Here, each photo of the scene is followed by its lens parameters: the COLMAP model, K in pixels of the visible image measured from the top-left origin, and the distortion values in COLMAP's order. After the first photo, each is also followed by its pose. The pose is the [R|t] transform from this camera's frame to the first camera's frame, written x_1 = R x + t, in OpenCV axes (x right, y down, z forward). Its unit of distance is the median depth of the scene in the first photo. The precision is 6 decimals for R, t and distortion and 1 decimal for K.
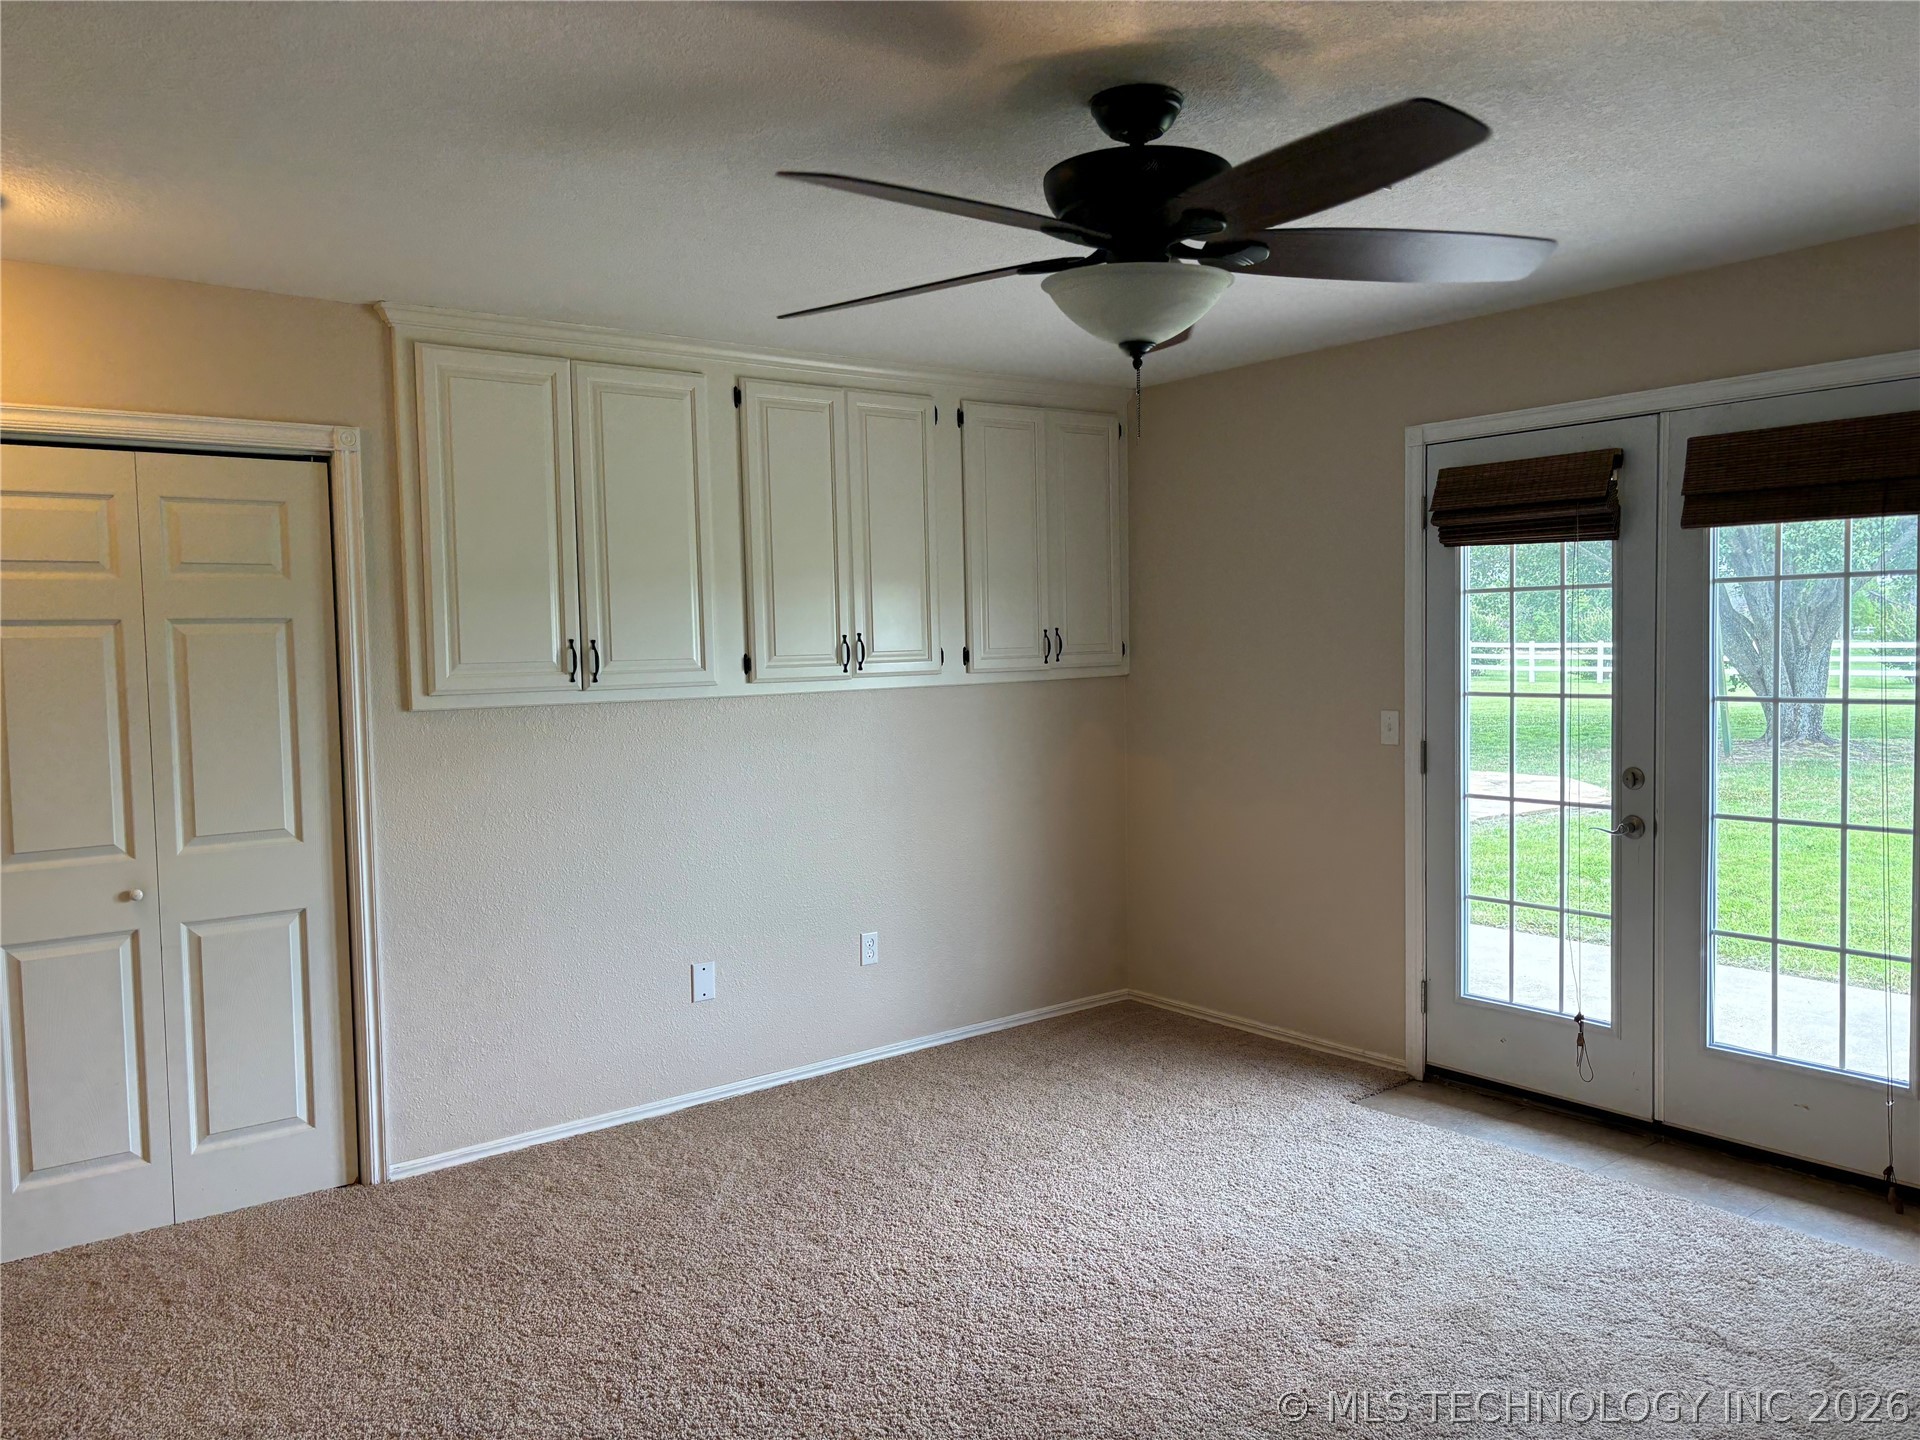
lens RADIAL K [[1456.3, 0, 959.7], [0, 1456.3, 729.0], [0, 0, 1]] dist [0.062420, -0.068039]
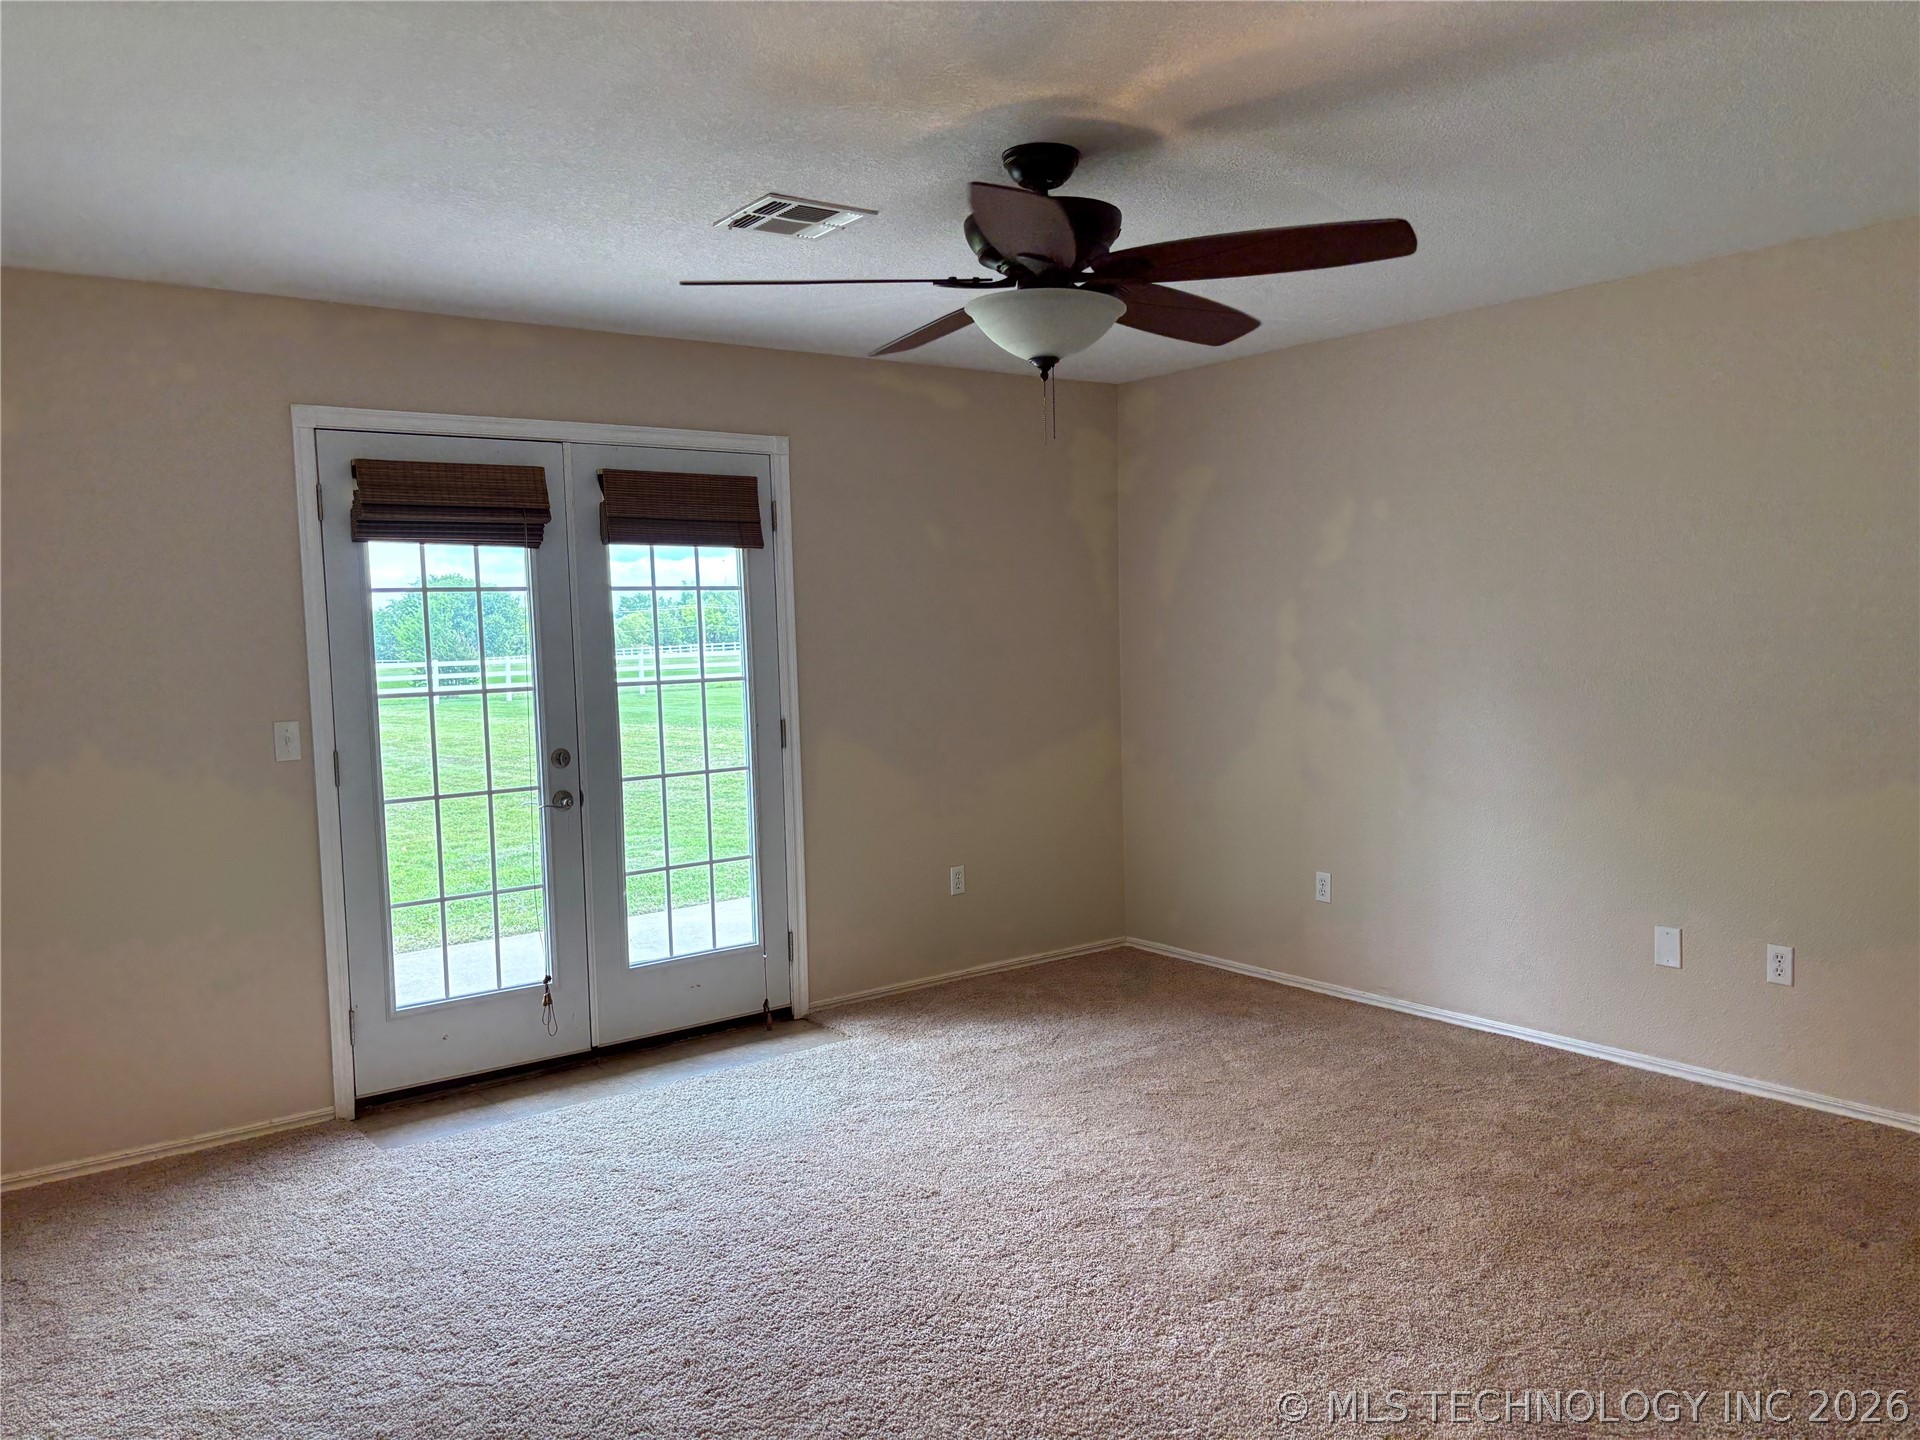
lens RADIAL K [[1456.3, 0, 959.7], [0, 1456.3, 729.0], [0, 0, 1]] dist [0.062420, -0.068039]
pose [[0.025763, -0.056183, 0.998088, -0.656149], [0.092721, 0.994250, 0.053574, -0.020602], [-0.995359, 0.091164, 0.030824, 0.640783]]
